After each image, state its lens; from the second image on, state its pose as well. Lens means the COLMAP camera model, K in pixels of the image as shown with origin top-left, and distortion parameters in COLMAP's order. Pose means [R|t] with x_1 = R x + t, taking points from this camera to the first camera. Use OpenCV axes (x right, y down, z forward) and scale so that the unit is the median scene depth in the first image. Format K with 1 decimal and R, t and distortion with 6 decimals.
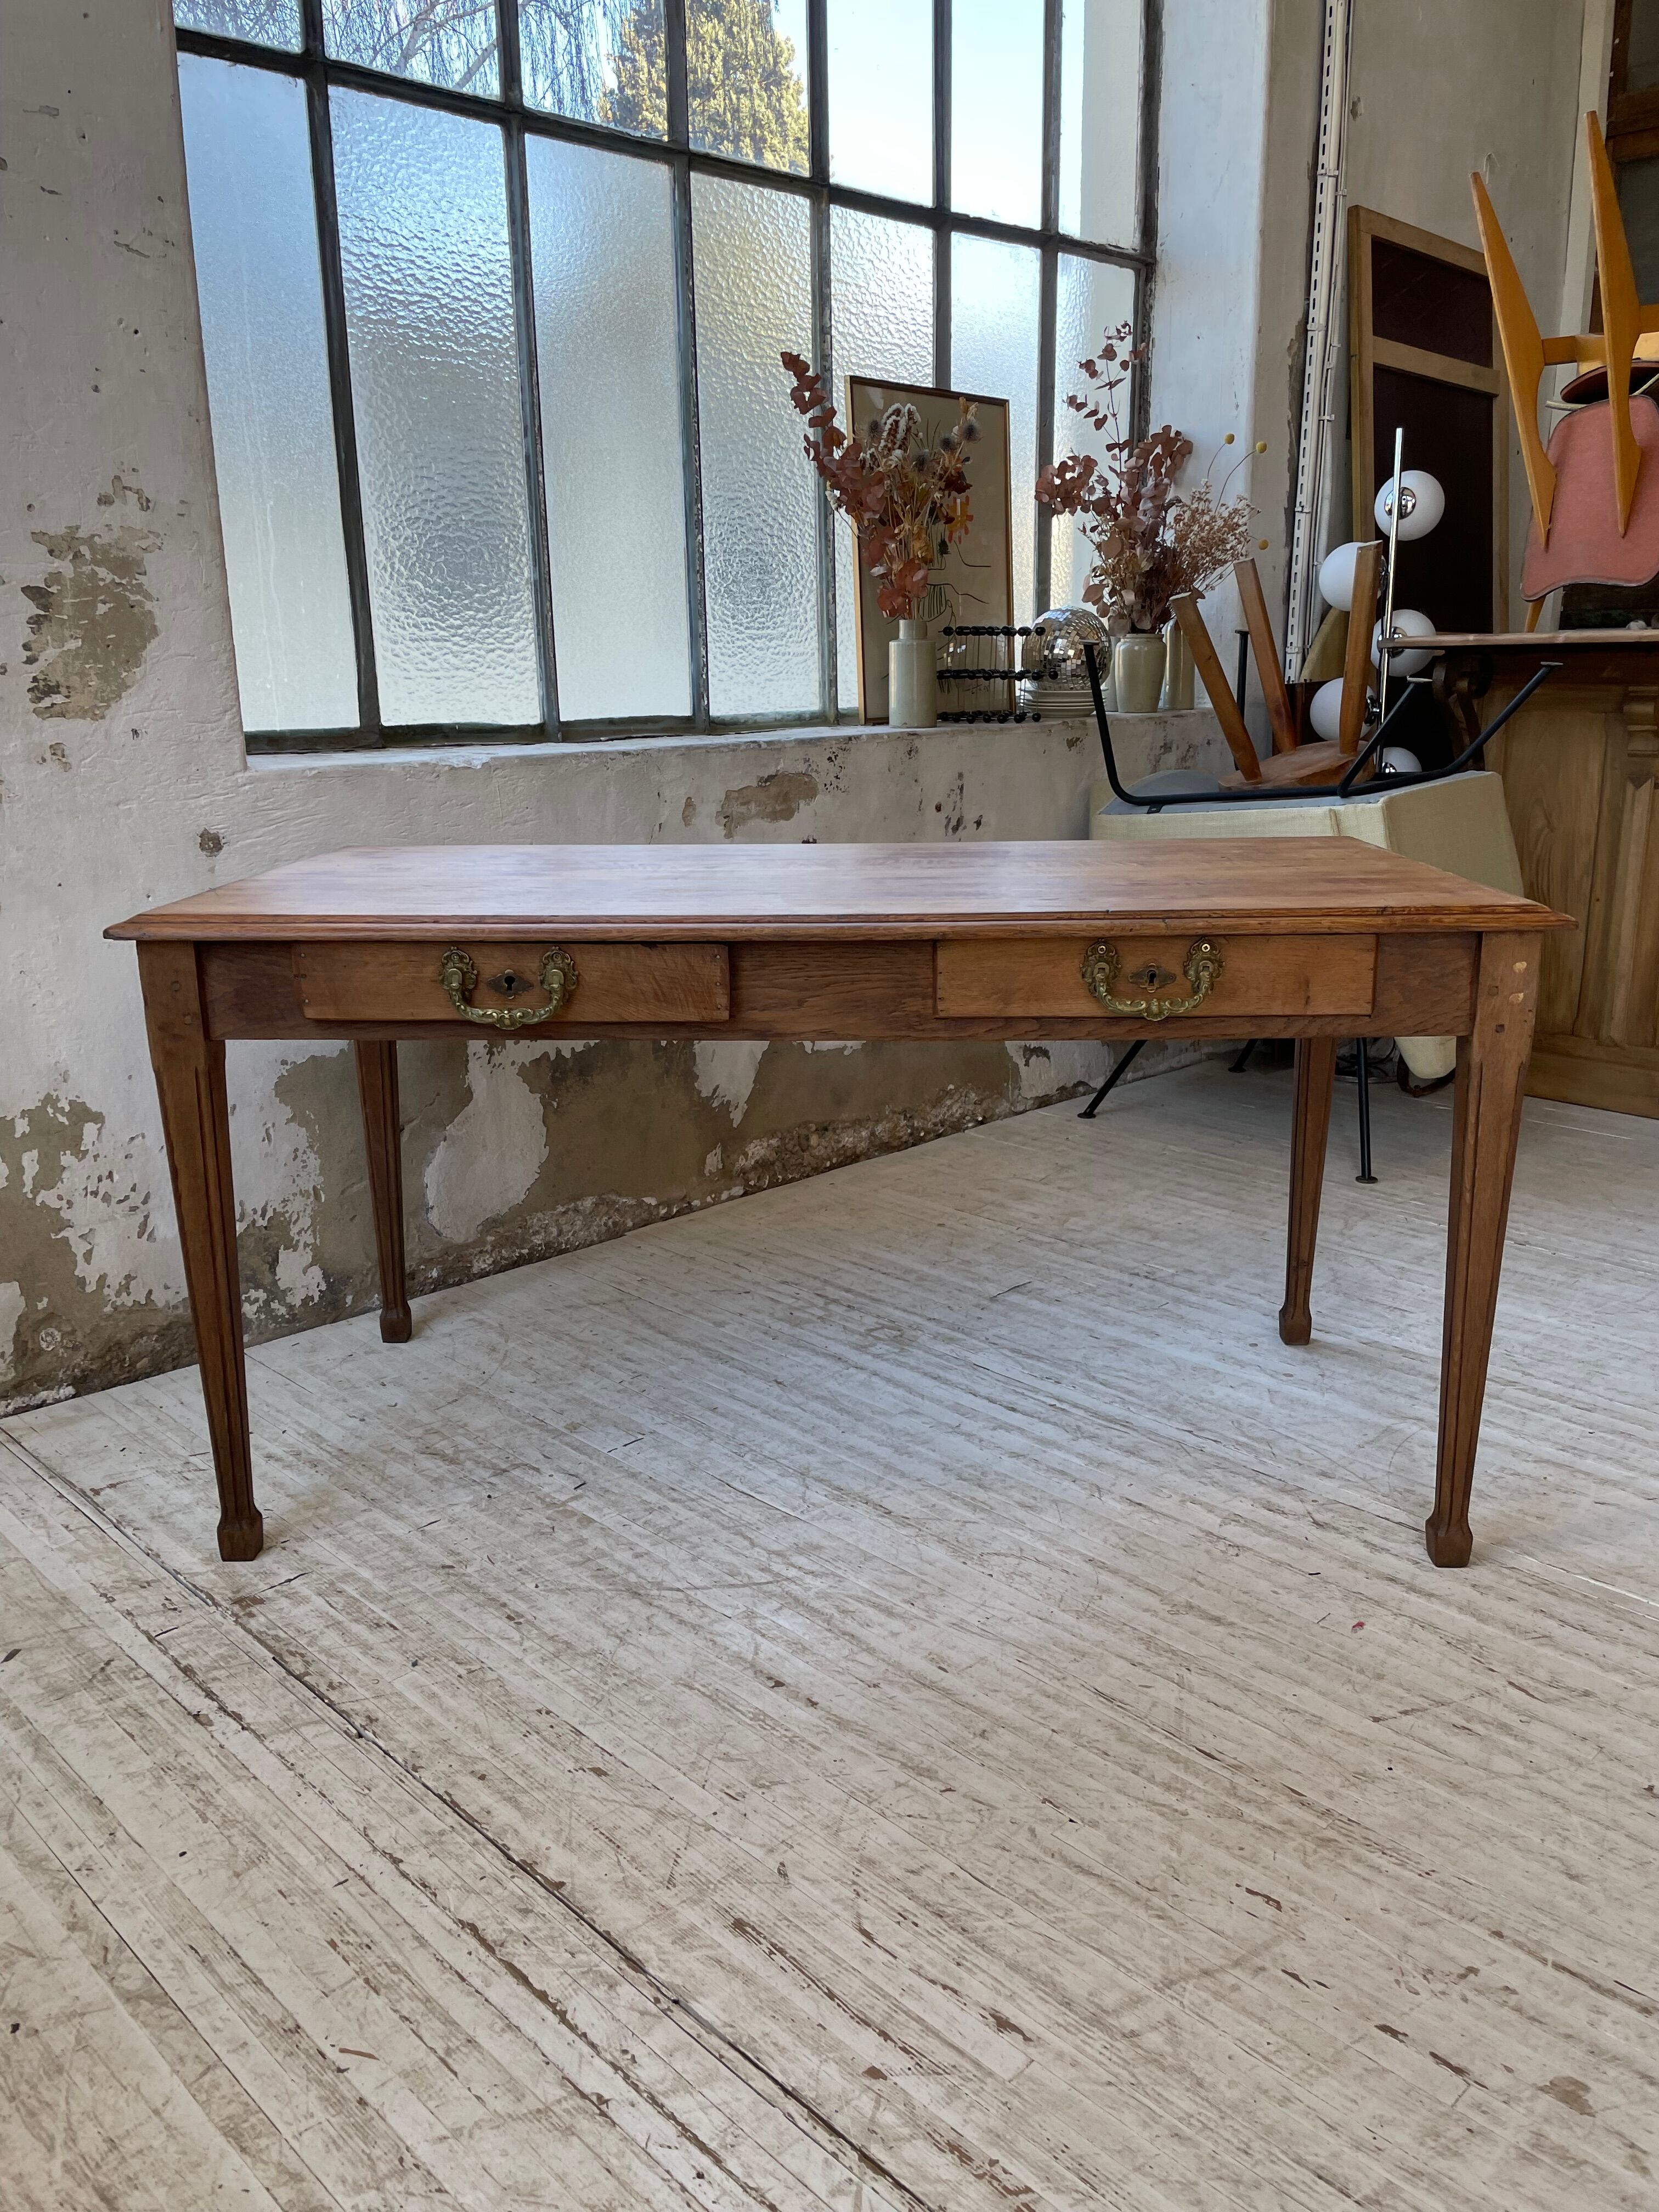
lens RADIAL K [[1673.7, 0, 829.9], [0, 1673.7, 1090.9], [0, 0, 1]] dist [0.091365, -0.126296]
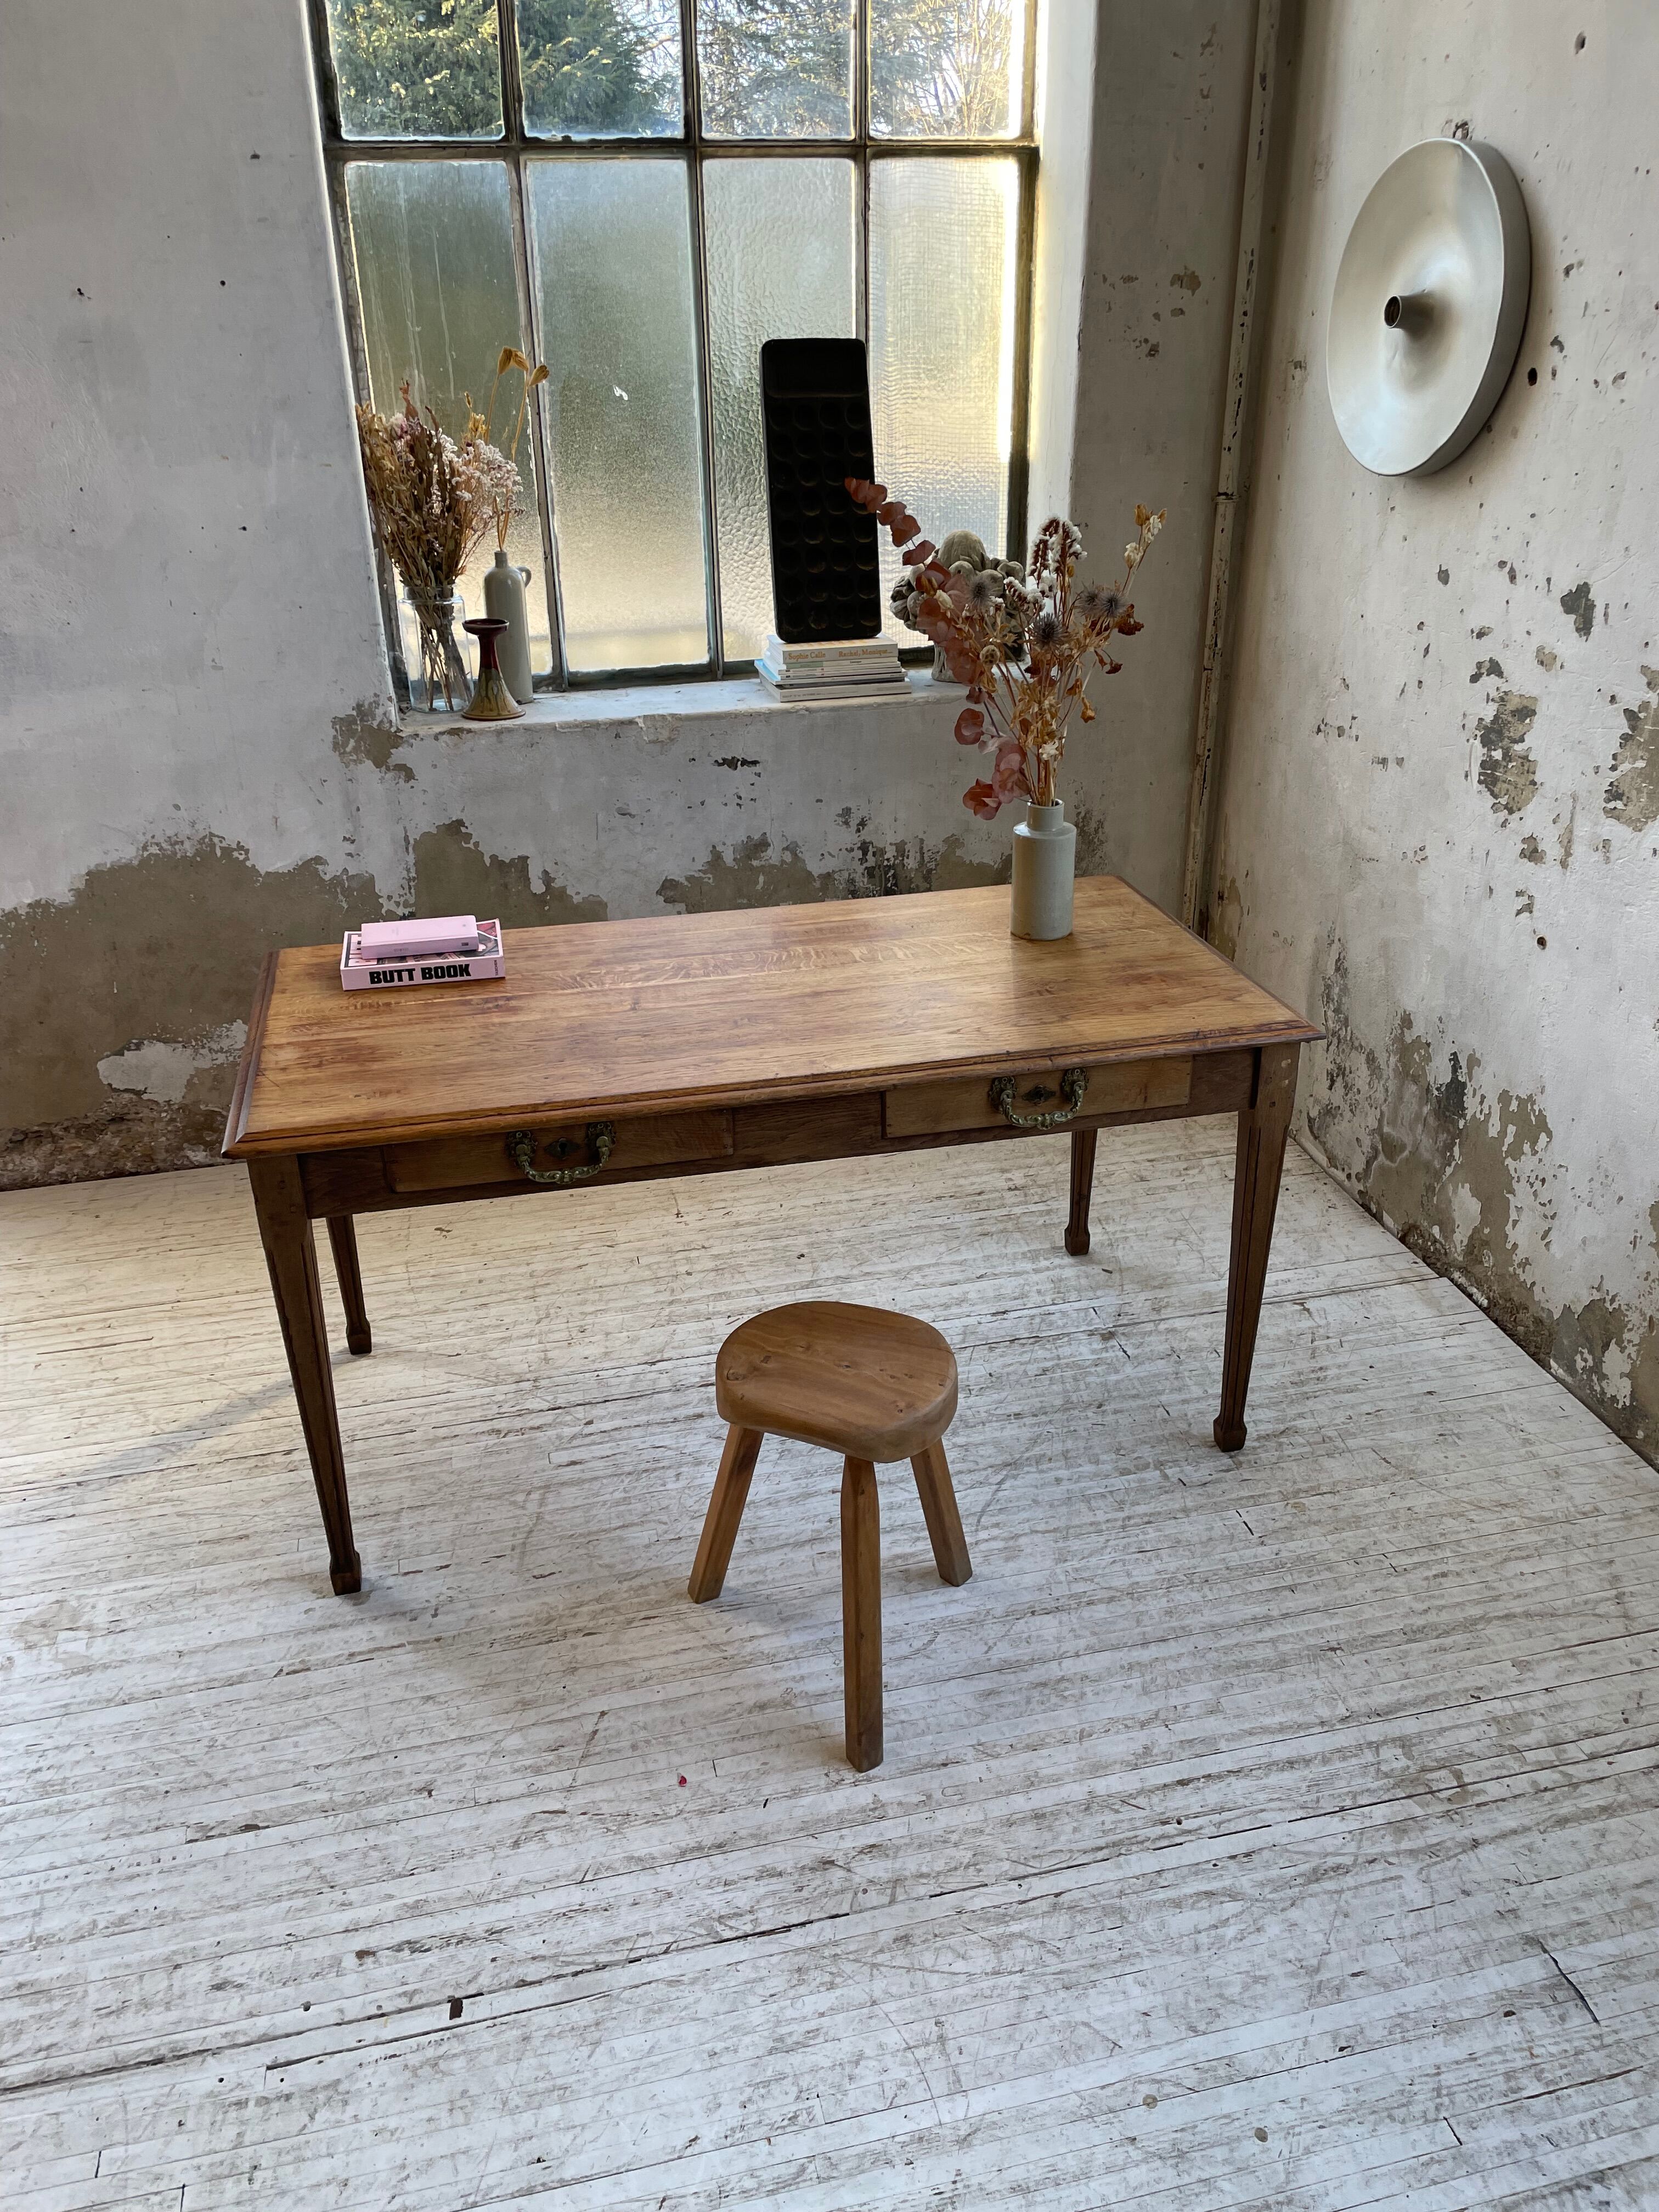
lens RADIAL K [[1681.4, 0, 823.7], [0, 1681.4, 1115.9], [0, 0, 1]] dist [0.083707, -0.111932]
pose [[-0.518256, 0.388439, -0.761923, 0.798774], [-0.187704, 0.817517, 0.544457, -0.590259], [0.834373, 0.425184, -0.350771, 1.047876]]
